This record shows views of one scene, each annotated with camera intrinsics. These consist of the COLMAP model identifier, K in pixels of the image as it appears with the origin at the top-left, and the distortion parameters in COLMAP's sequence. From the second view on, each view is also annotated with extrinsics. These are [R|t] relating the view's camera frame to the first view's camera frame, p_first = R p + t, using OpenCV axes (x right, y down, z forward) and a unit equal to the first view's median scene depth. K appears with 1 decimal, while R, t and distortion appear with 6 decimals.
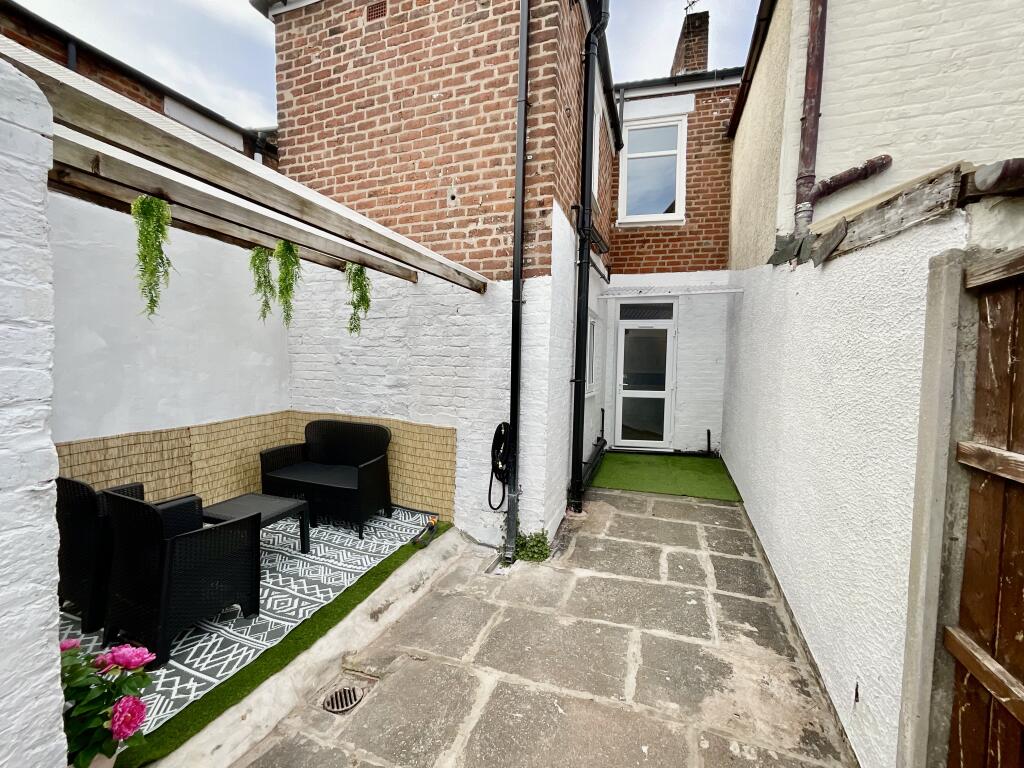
lens RADIAL K [[418.2, 0, 513.2], [0, 418.2, 379.5], [0, 0, 1]] dist [-0.001127, -0.000130]
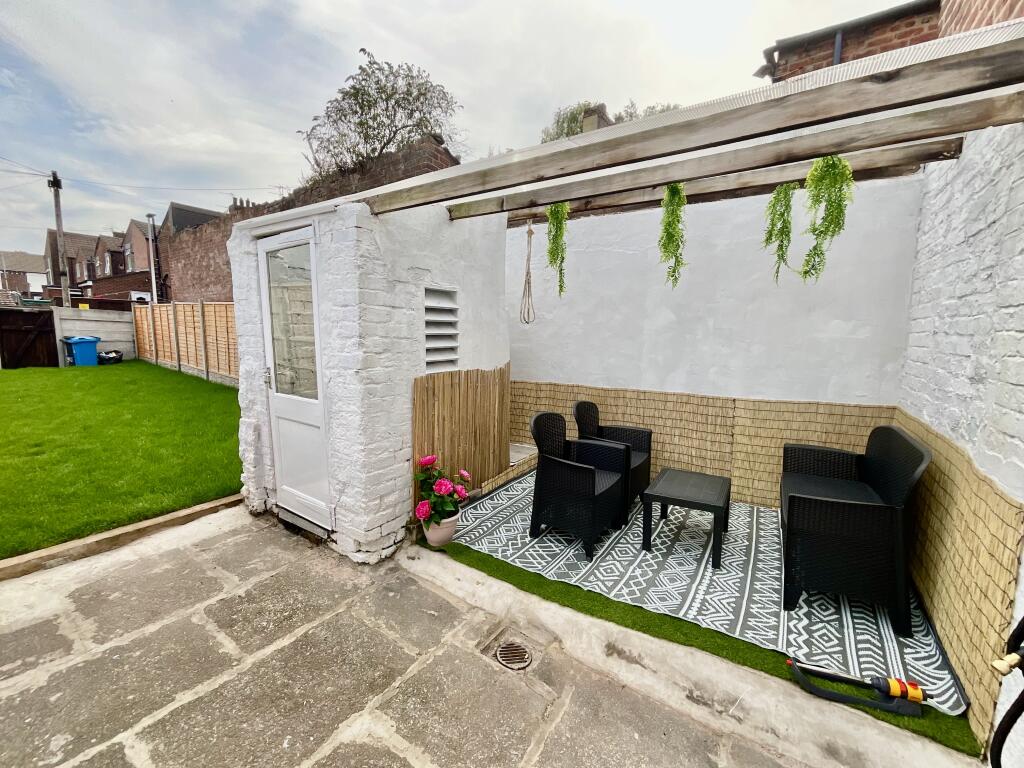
lens RADIAL K [[418.2, 0, 511.0], [0, 418.2, 383.1], [0, 0, 1]] dist [-0.001127, -0.000130]
pose [[-0.233761, 0.093418, -0.967796, 0.366484], [-0.060513, 0.992046, 0.110375, -0.001220], [0.970409, 0.084365, -0.226248, 0.833143]]
